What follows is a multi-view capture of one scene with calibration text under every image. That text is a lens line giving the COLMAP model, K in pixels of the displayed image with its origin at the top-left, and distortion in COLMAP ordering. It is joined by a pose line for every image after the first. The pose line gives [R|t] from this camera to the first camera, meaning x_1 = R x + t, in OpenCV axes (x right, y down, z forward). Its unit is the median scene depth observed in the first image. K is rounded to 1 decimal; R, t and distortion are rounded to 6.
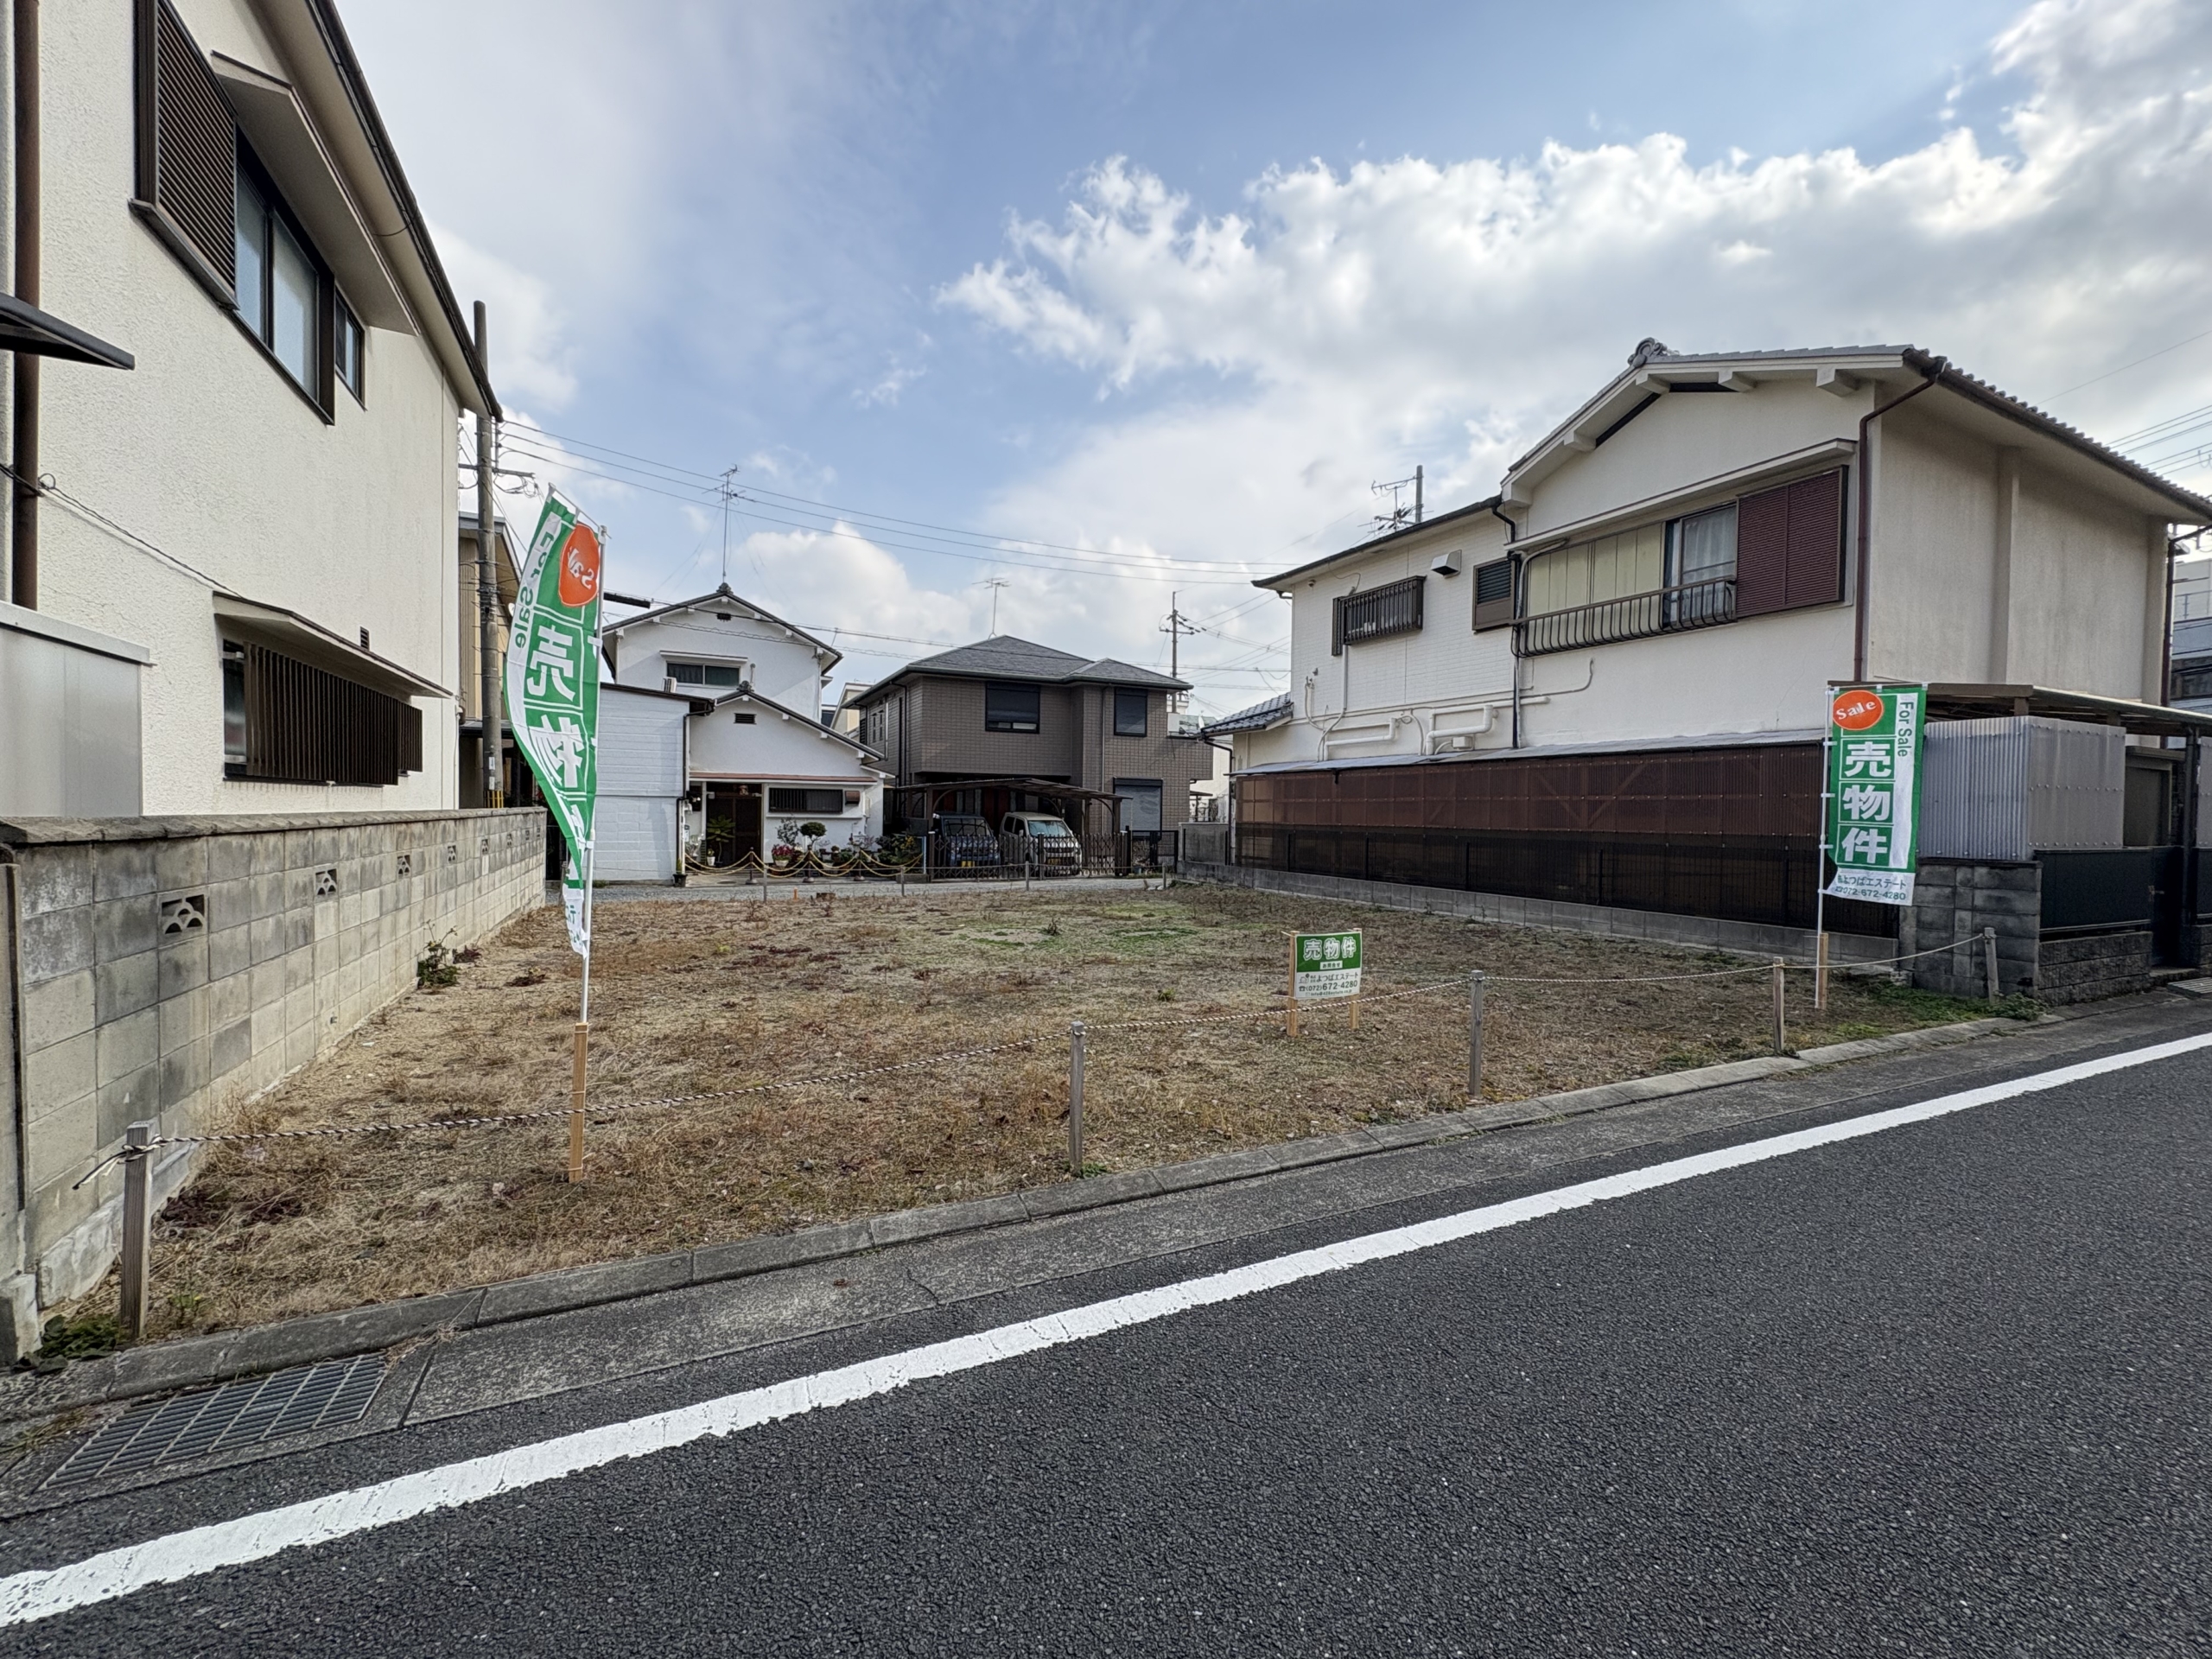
lens RADIAL K [[883.5, 0, 1106.0], [0, 883.5, 829.5], [0, 0, 1]] dist [-0.001101, 0.000051]
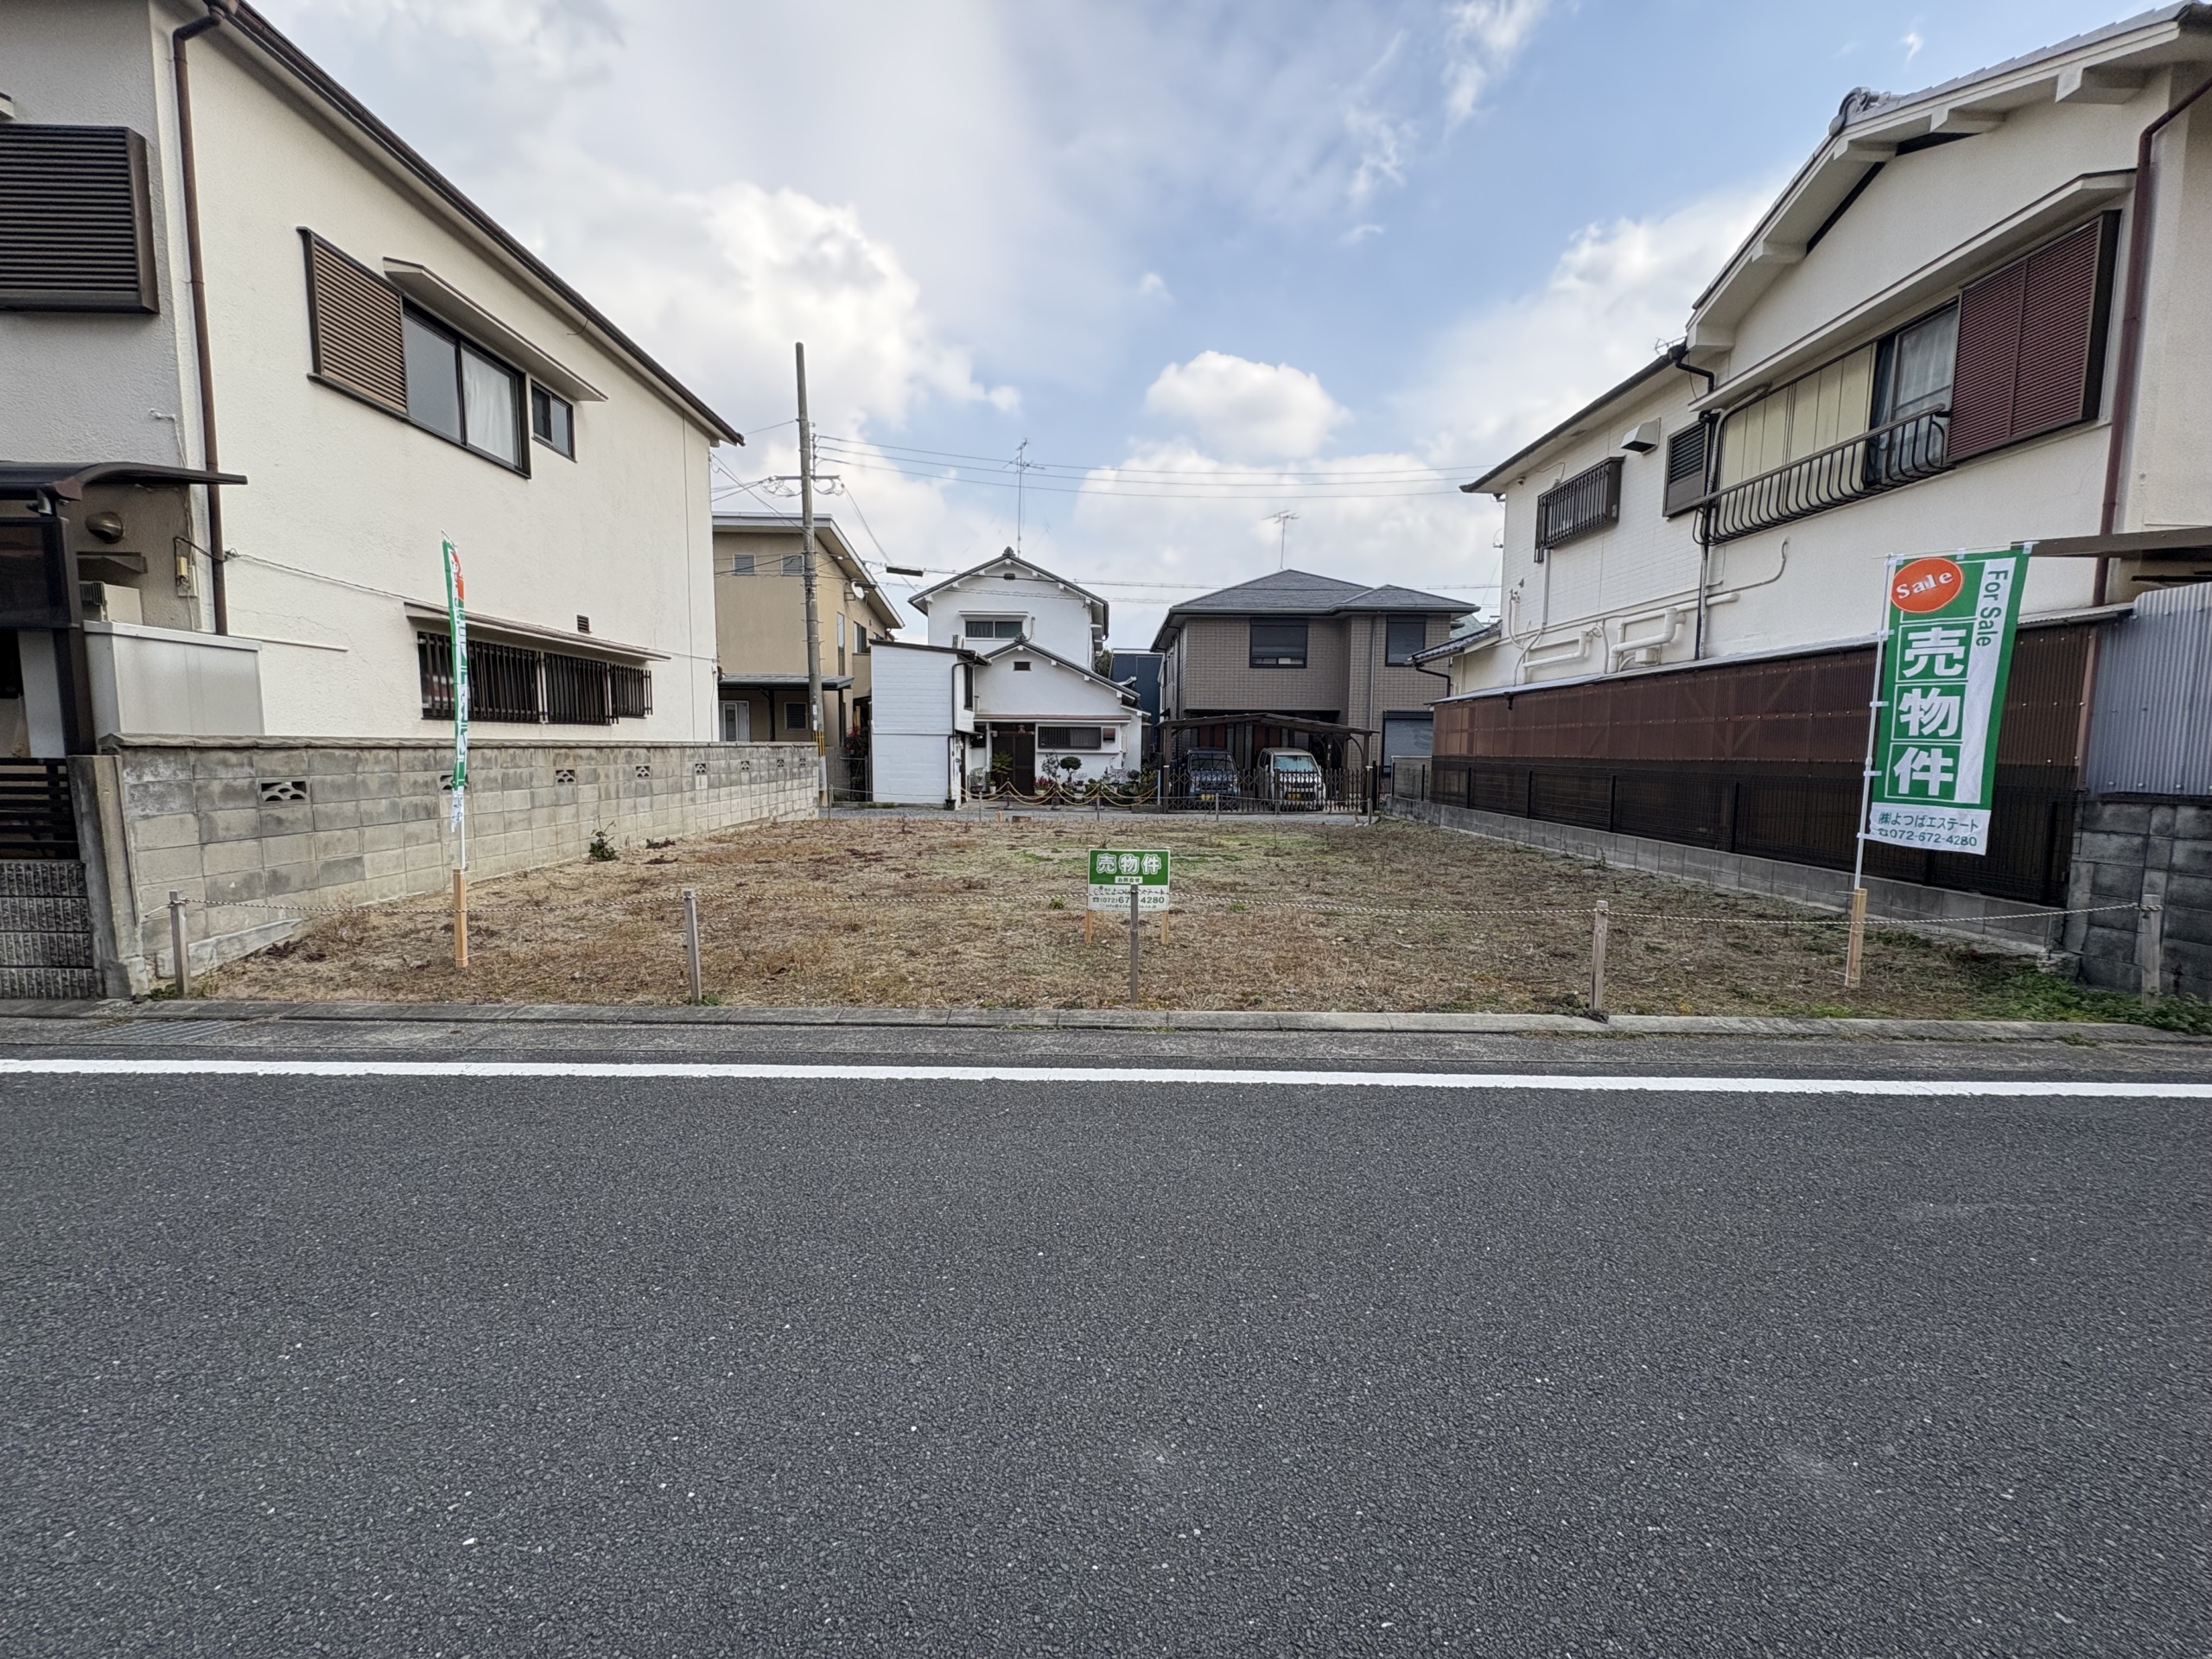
lens RADIAL K [[873.1, 0, 1108.3], [0, 873.1, 827.4], [0, 0, 1]] dist [0.000685, -0.000346]
pose [[0.901824, 0.033794, -0.430781, 0.379894], [-0.005317, 0.997730, 0.067138, 0.012842], [0.432071, -0.058256, 0.899956, 0.037633]]
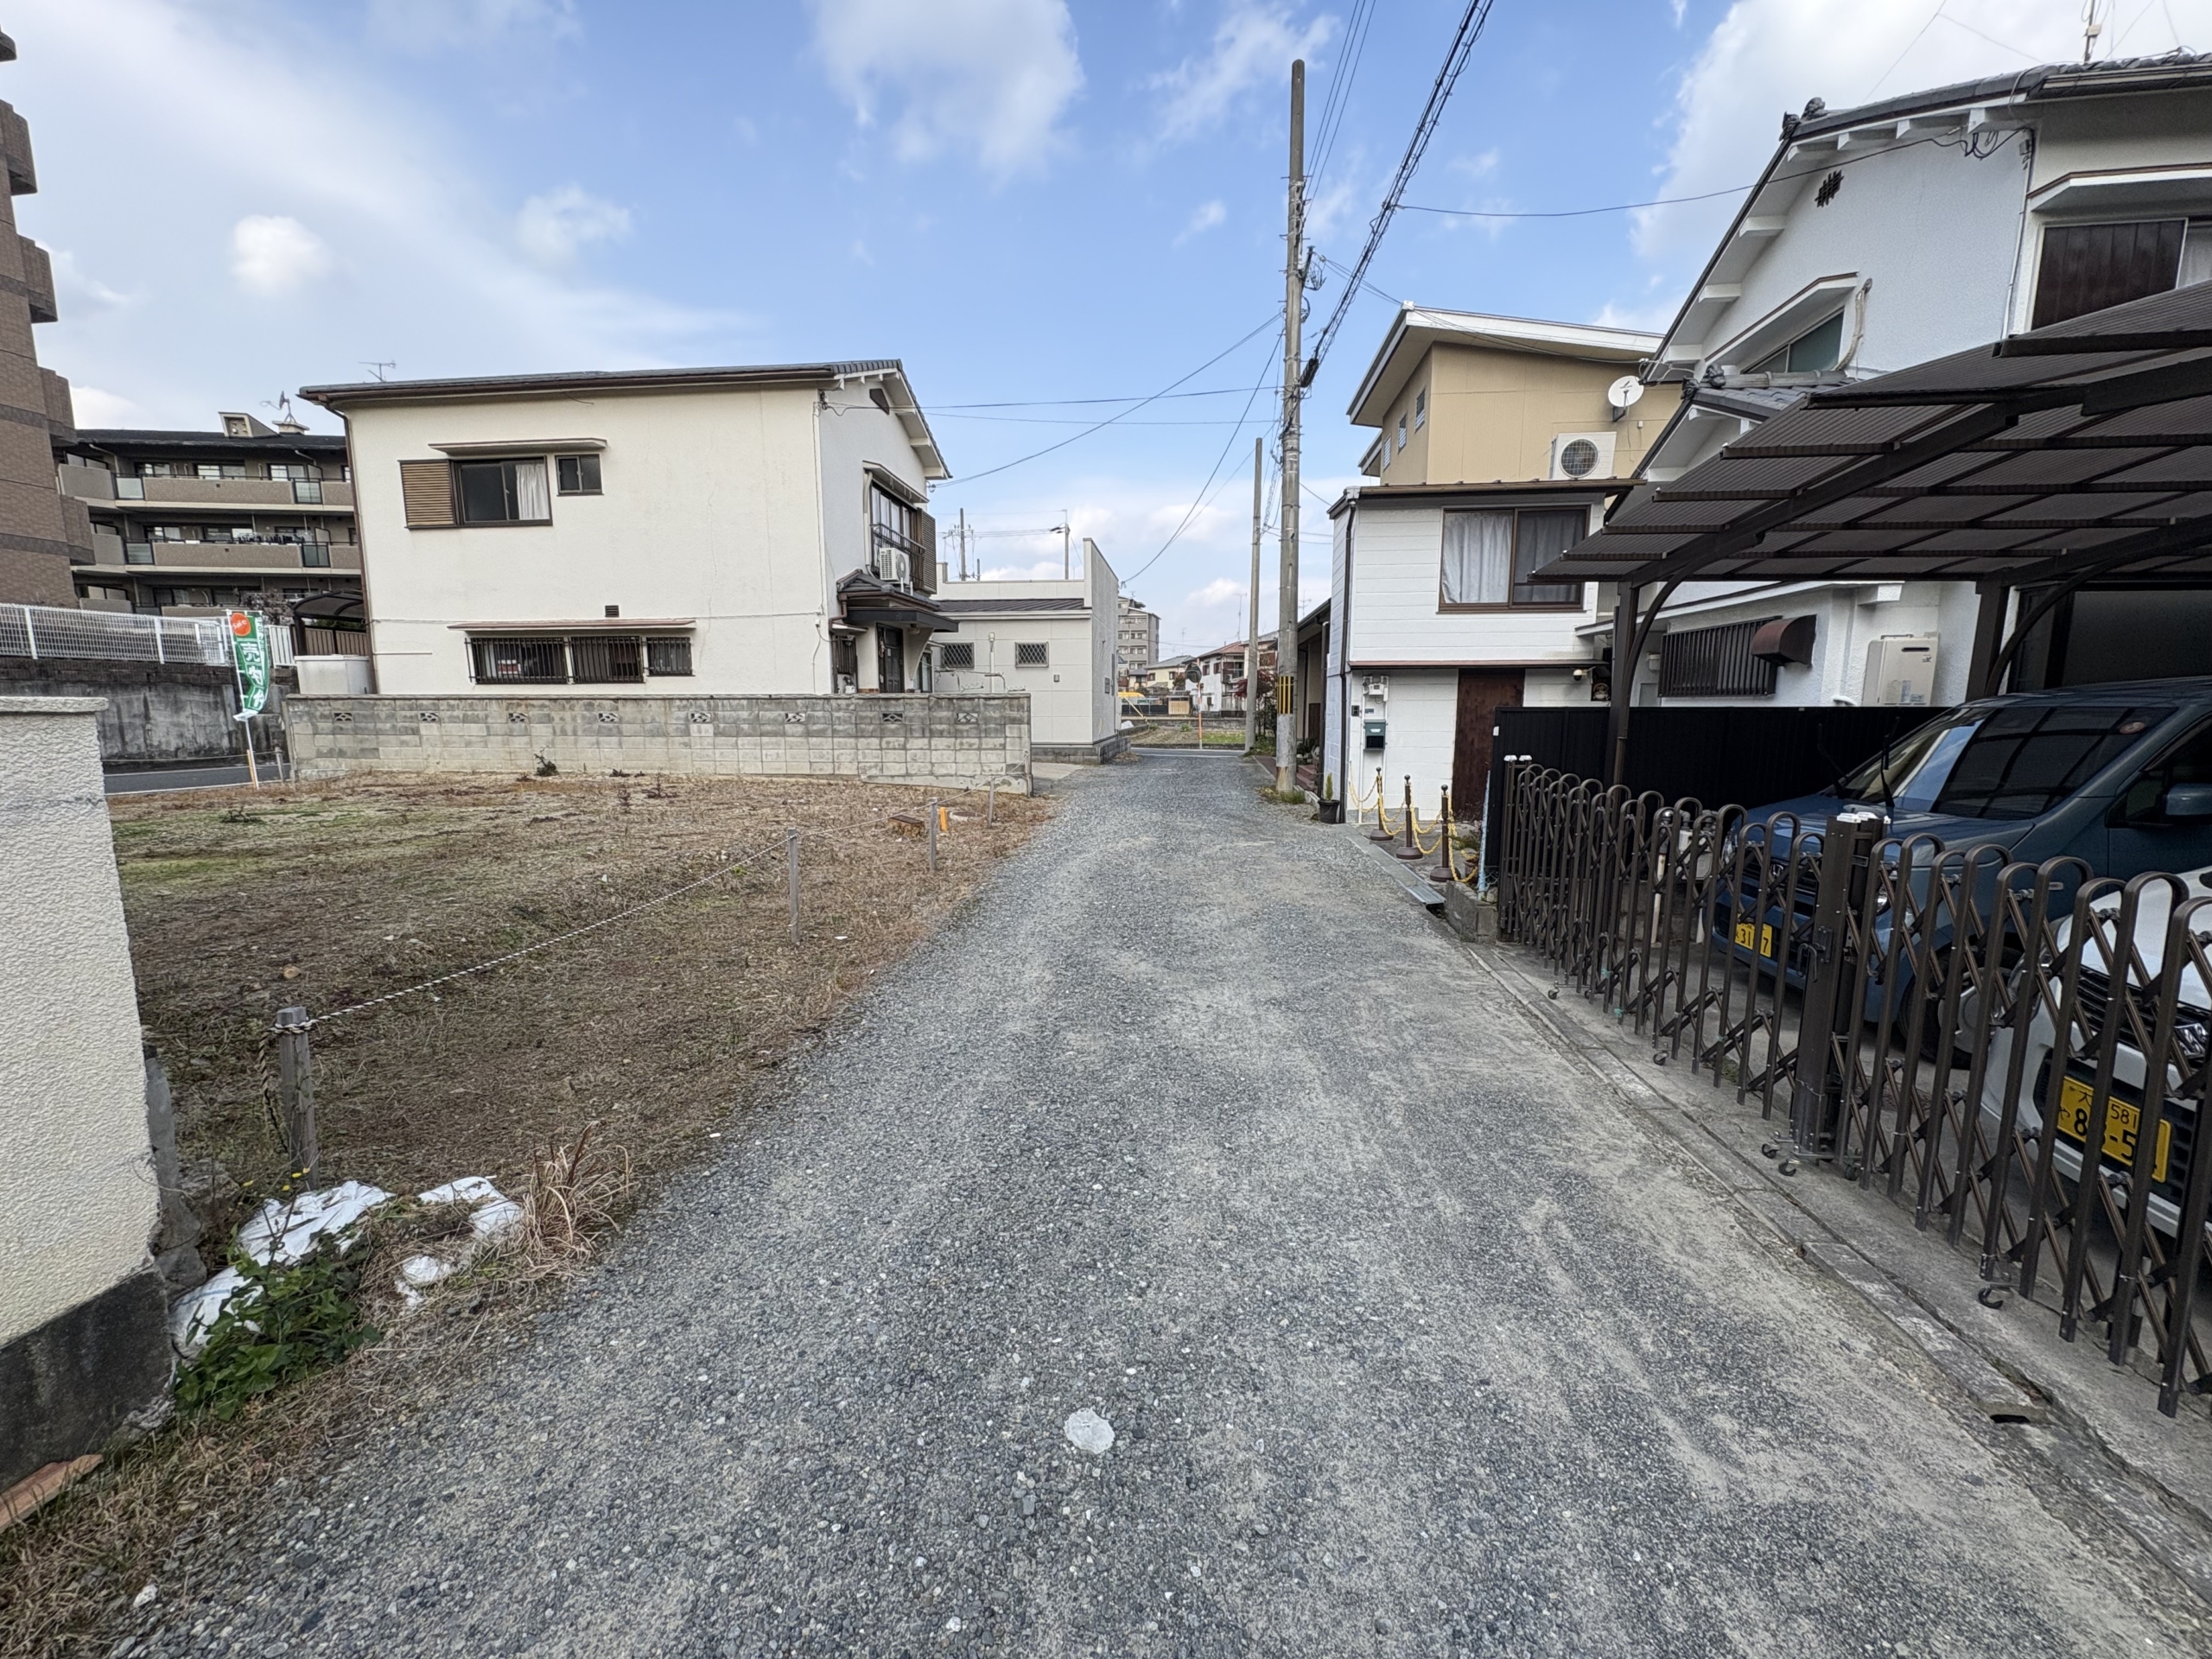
lens RADIAL K [[873.1, 0, 1108.3], [0, 873.1, 827.4], [0, 0, 1]] dist [0.000685, -0.000346]
pose [[-0.534706, 0.101886, -0.838874, 0.191990], [-0.026541, 0.990190, 0.137182, -0.017218], [0.844621, 0.095617, -0.526756, 2.027414]]
